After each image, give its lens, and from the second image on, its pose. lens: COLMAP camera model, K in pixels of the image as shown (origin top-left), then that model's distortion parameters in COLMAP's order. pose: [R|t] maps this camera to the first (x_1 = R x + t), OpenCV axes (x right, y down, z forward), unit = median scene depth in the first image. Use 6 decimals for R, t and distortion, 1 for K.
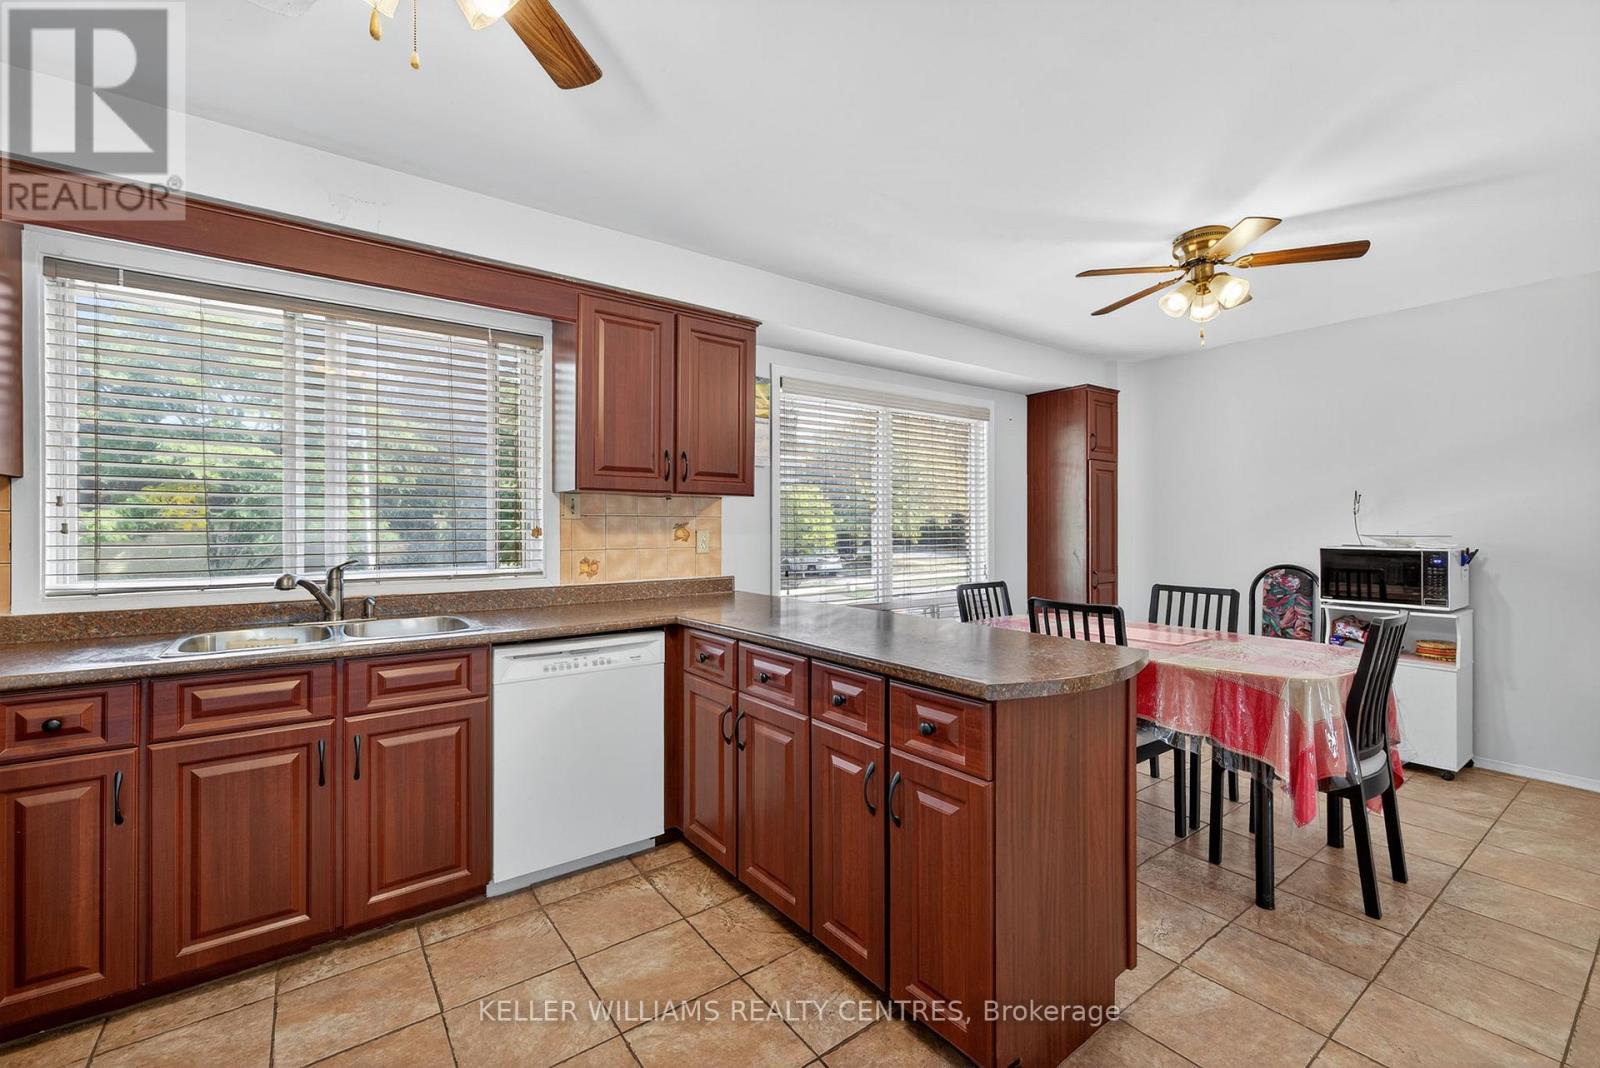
lens RADIAL K [[681.4, 0, 791.9], [0, 681.4, 520.6], [0, 0, 1]] dist [0.001291, 0.000166]
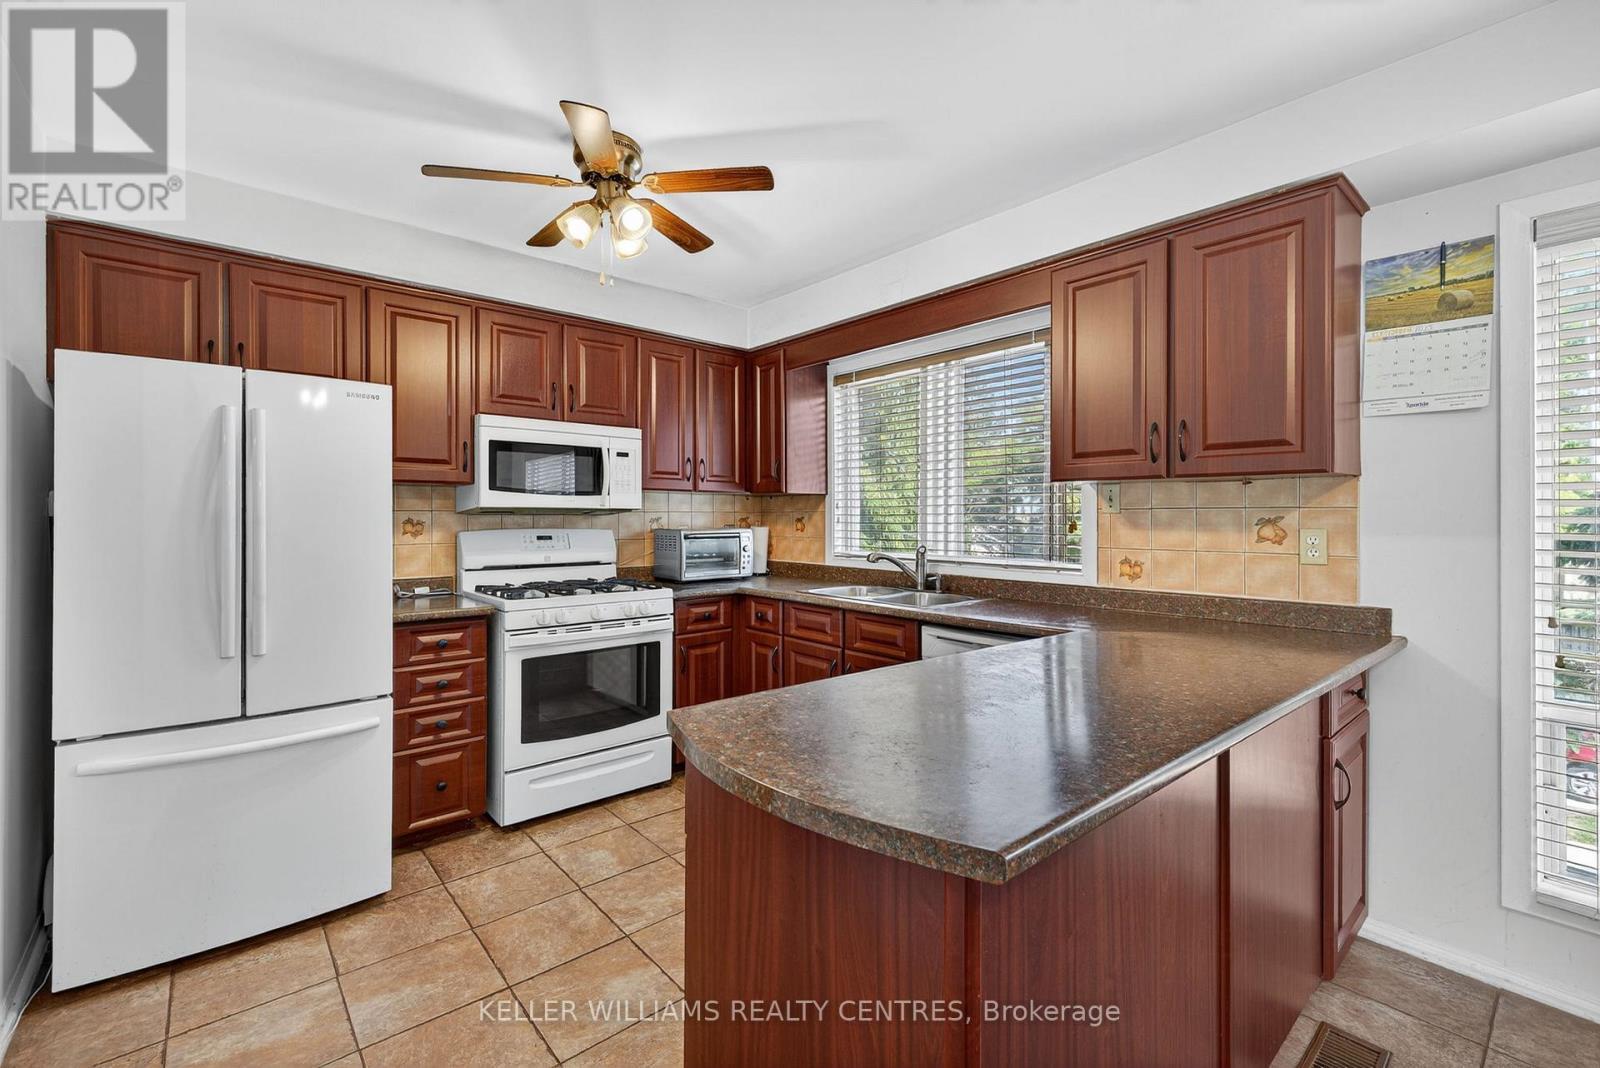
lens RADIAL K [[681.4, 0, 791.9], [0, 681.4, 520.6], [0, 0, 1]] dist [0.001291, 0.000166]
pose [[0.069075, 0.002044, -0.997609, 0.540969], [0.001418, 0.999997, 0.002147, 0.005223], [0.997610, -0.001563, 0.069072, 0.531866]]
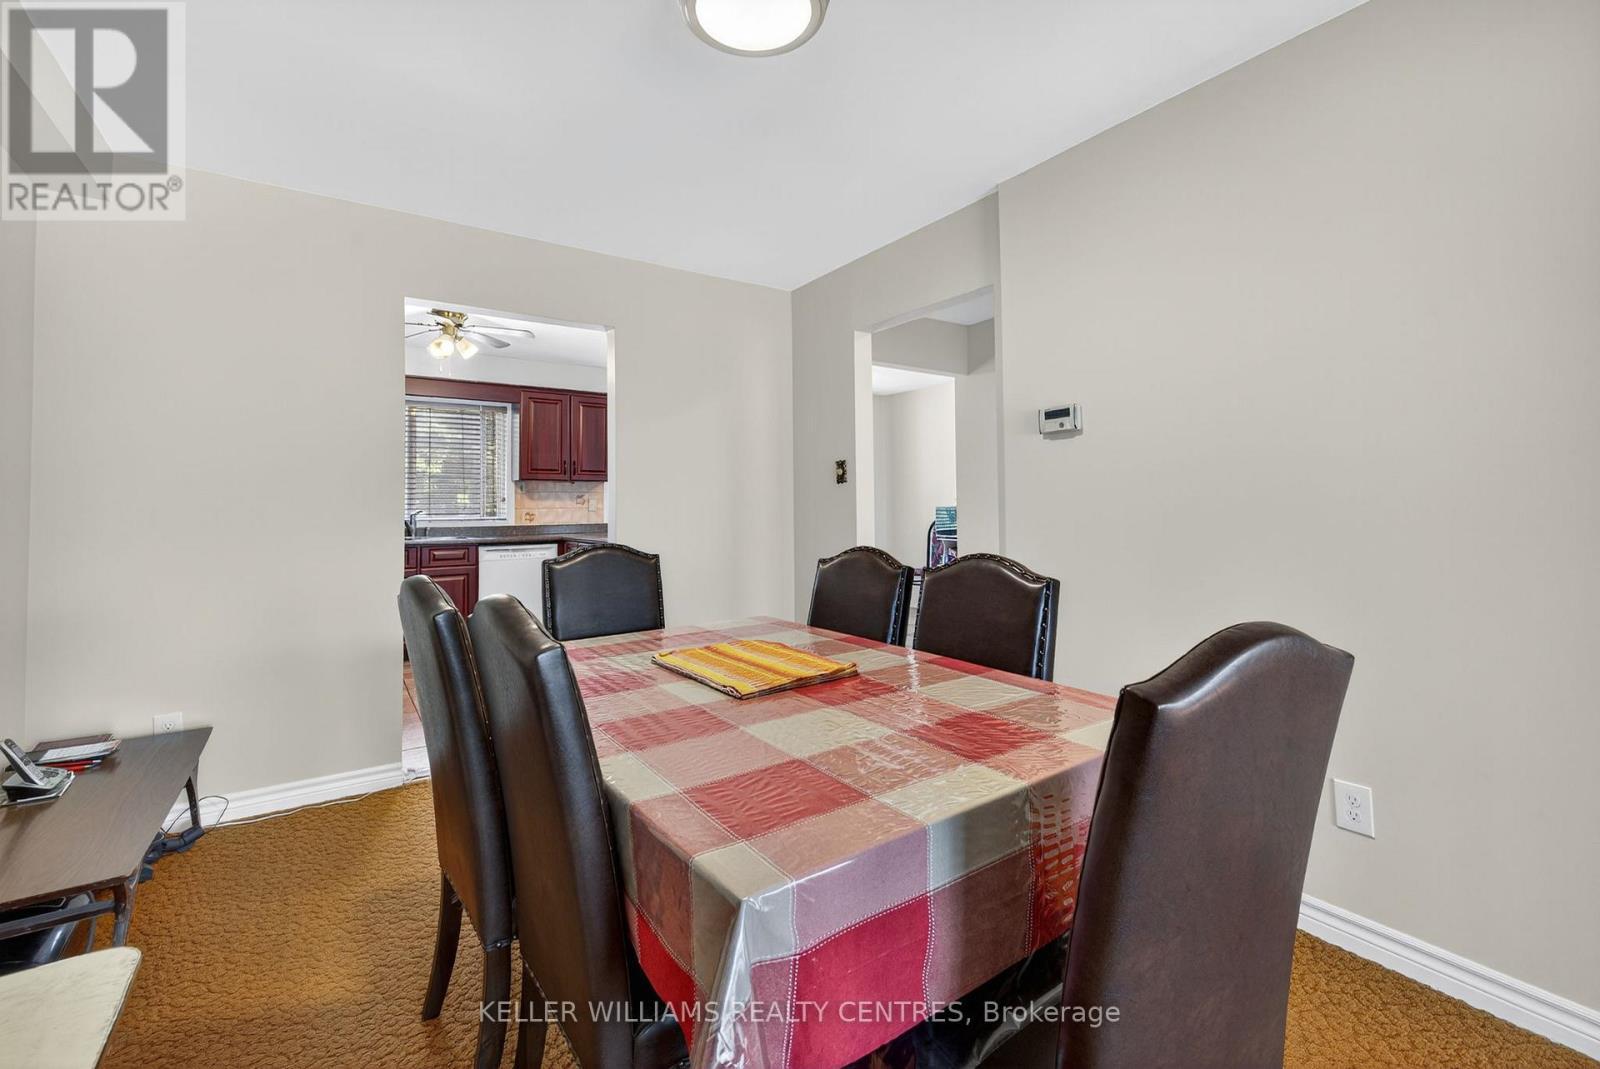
lens RADIAL K [[674.1, 0, 795.9], [0, 674.1, 487.6], [0, 0, 1]] dist [-0.001360, -0.000144]
pose [[0.999539, -0.018187, -0.024305, 0.566751], [0.017425, 0.999361, -0.031220, 0.058806], [0.024857, 0.030782, 0.999217, -1.034712]]
